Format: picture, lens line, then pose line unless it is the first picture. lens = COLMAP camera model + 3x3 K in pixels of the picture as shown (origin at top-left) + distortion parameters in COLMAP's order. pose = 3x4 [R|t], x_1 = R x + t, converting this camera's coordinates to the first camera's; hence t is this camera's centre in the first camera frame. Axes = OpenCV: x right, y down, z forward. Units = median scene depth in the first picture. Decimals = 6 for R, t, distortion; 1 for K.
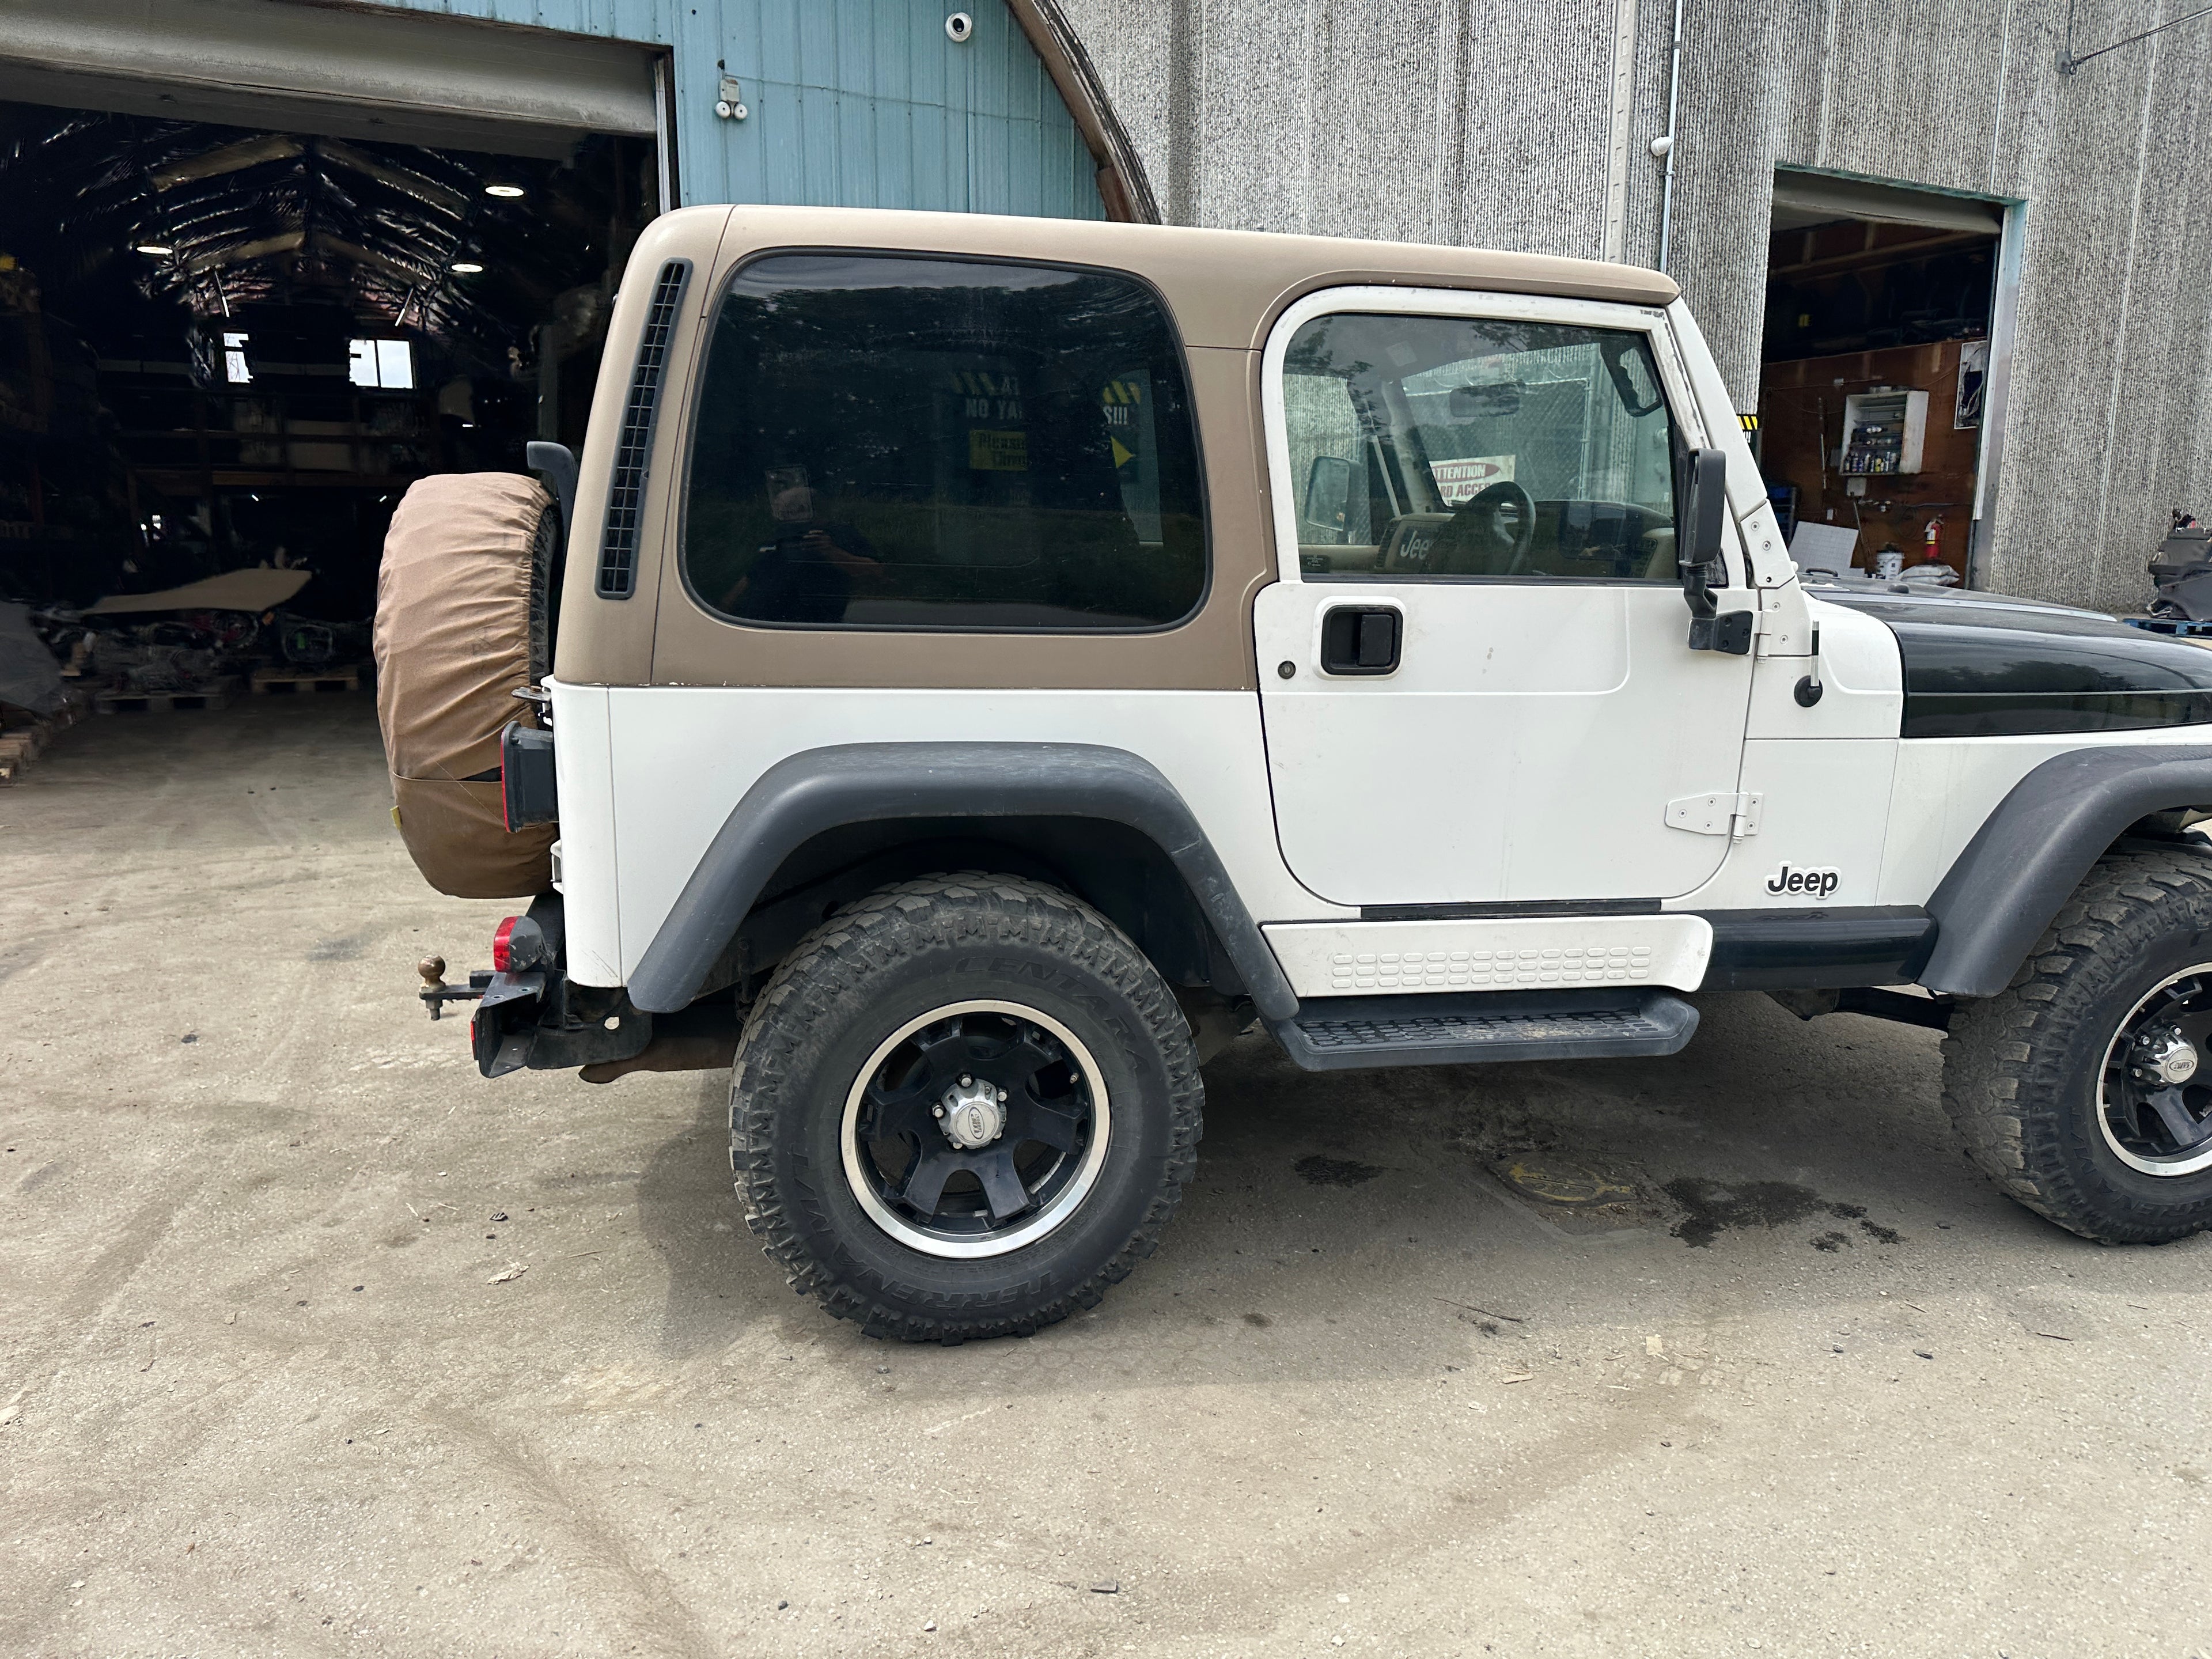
lens RADIAL K [[1569.4, 0, 1118.2], [0, 1569.4, 831.4], [0, 0, 1]] dist [0.005675, -0.007004]
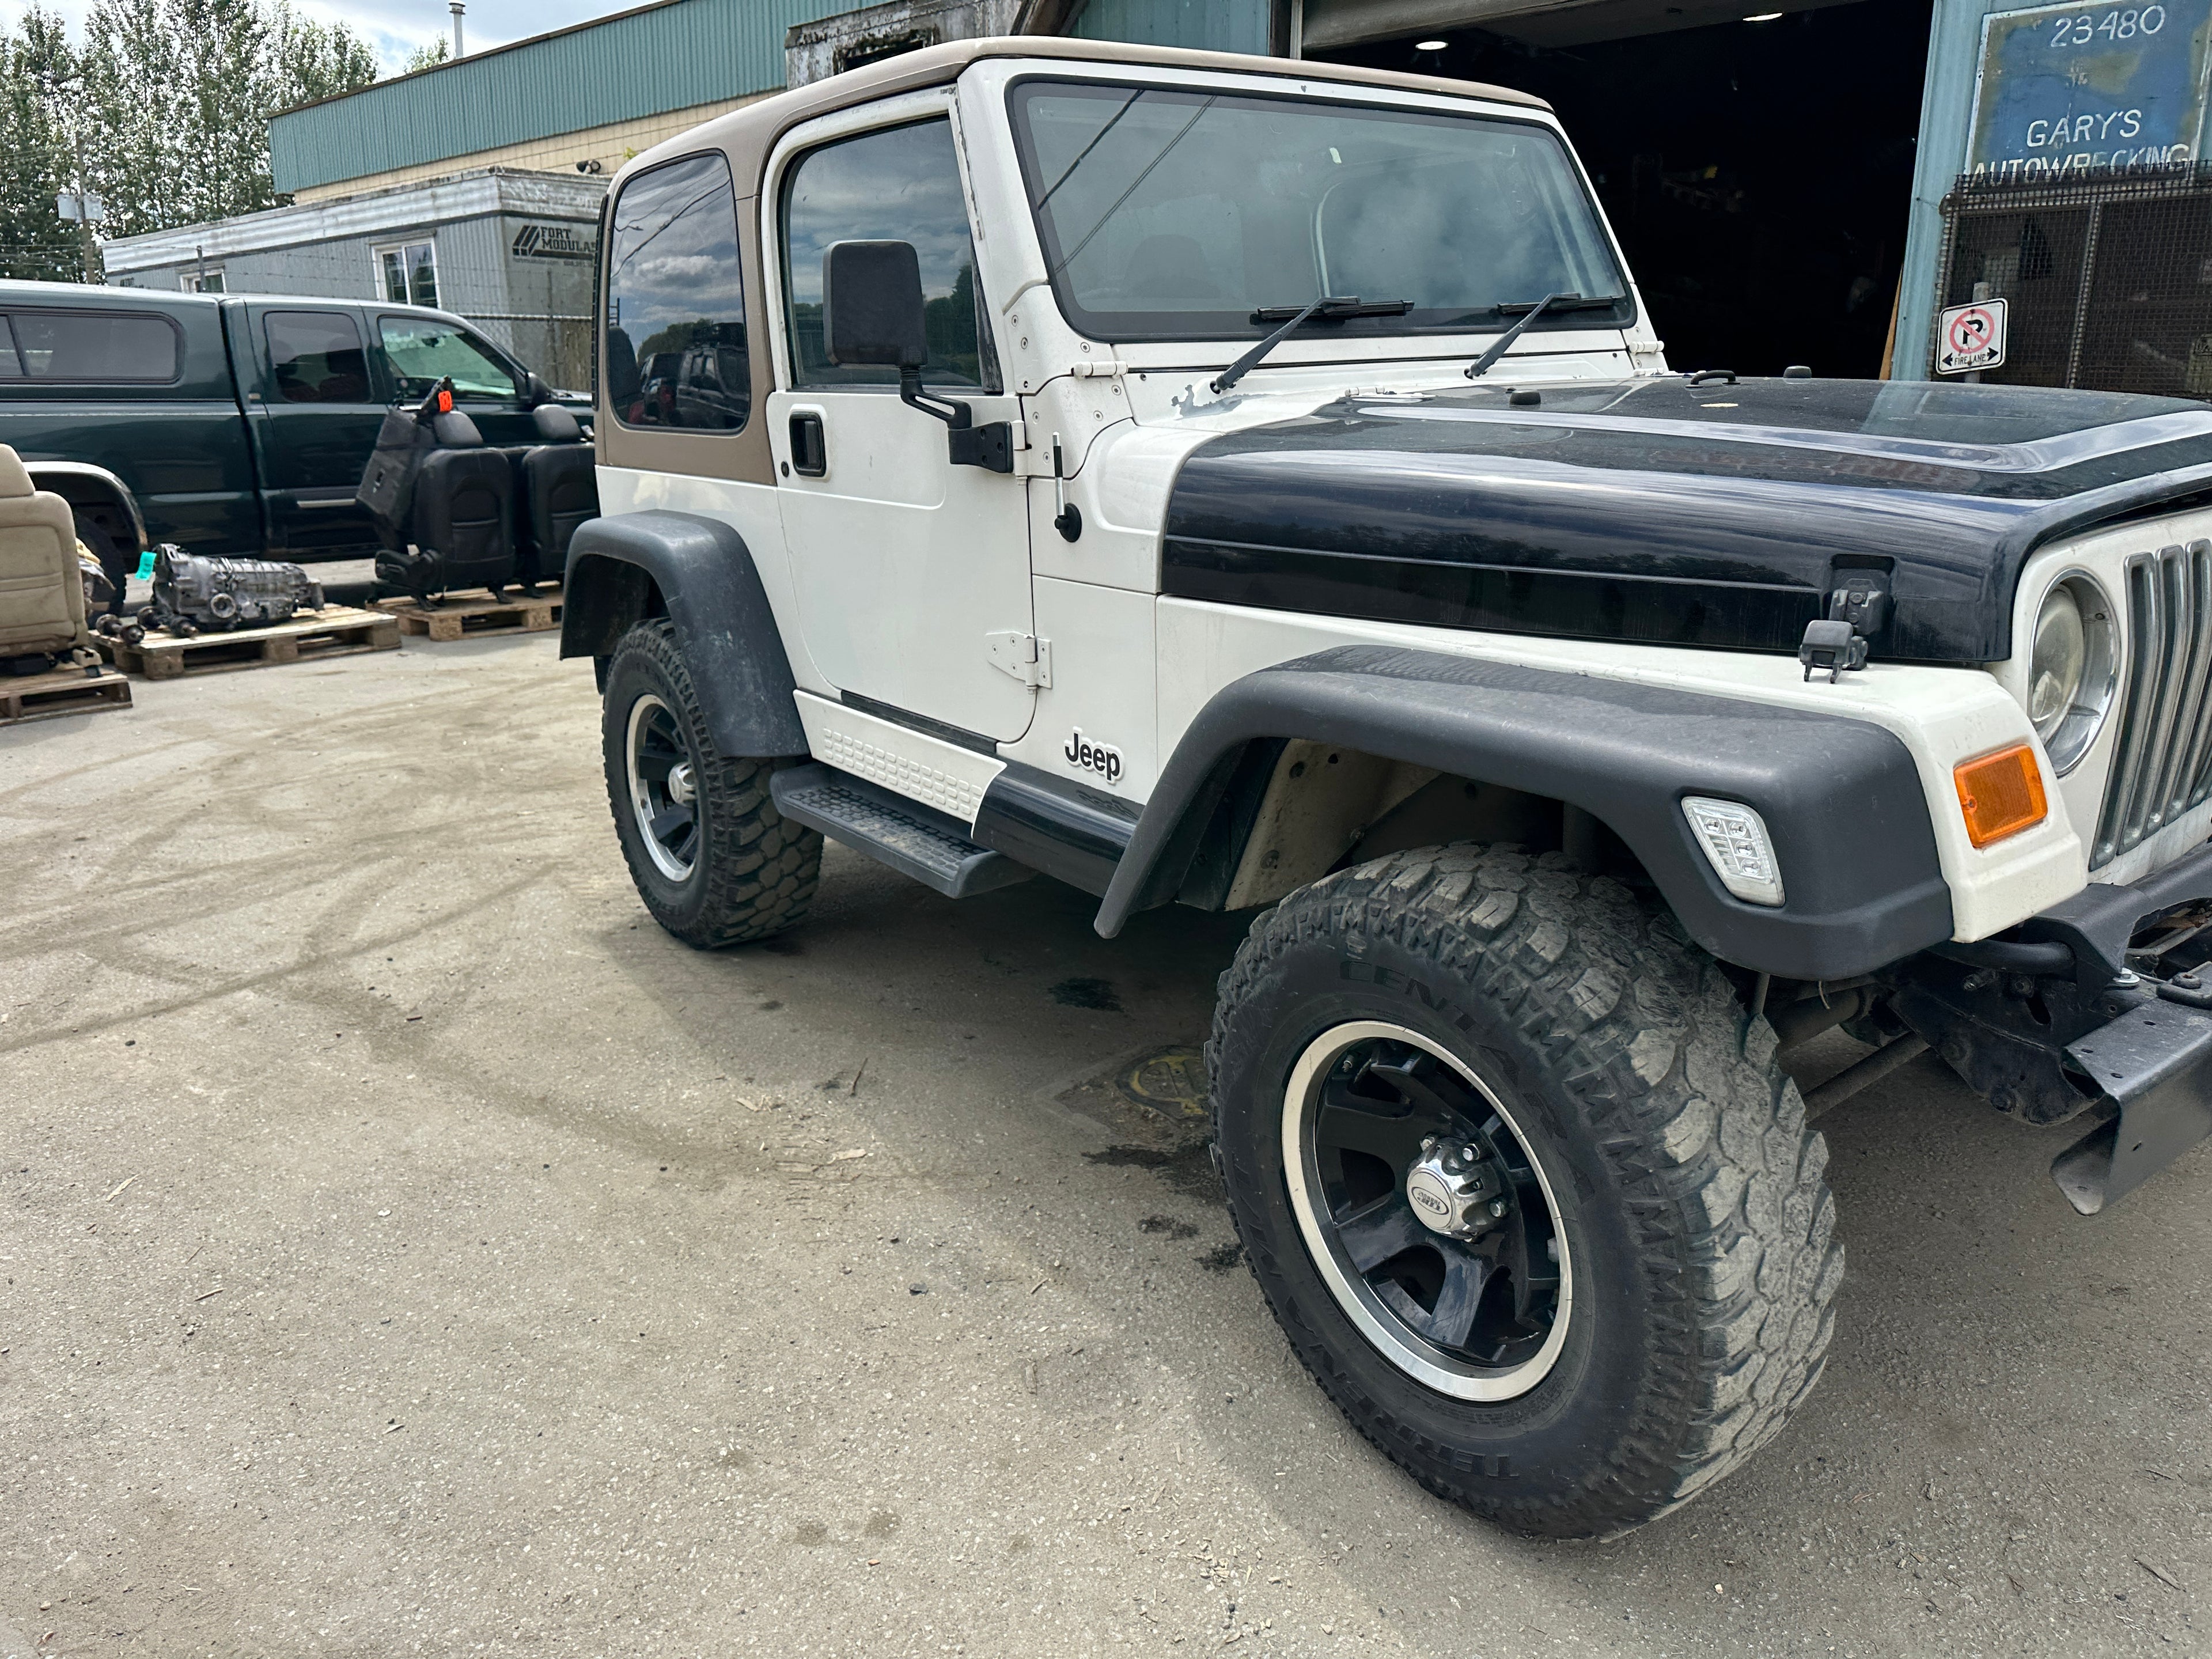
lens RADIAL K [[1558.4, 0, 1114.1], [0, 1558.4, 817.8], [0, 0, 1]] dist [0.005785, -0.006313]
pose [[0.404187, 0.218418, -0.888215, 1.100559], [-0.161510, 0.972855, 0.165735, -0.069421], [0.900304, 0.076468, 0.428492, 0.620350]]
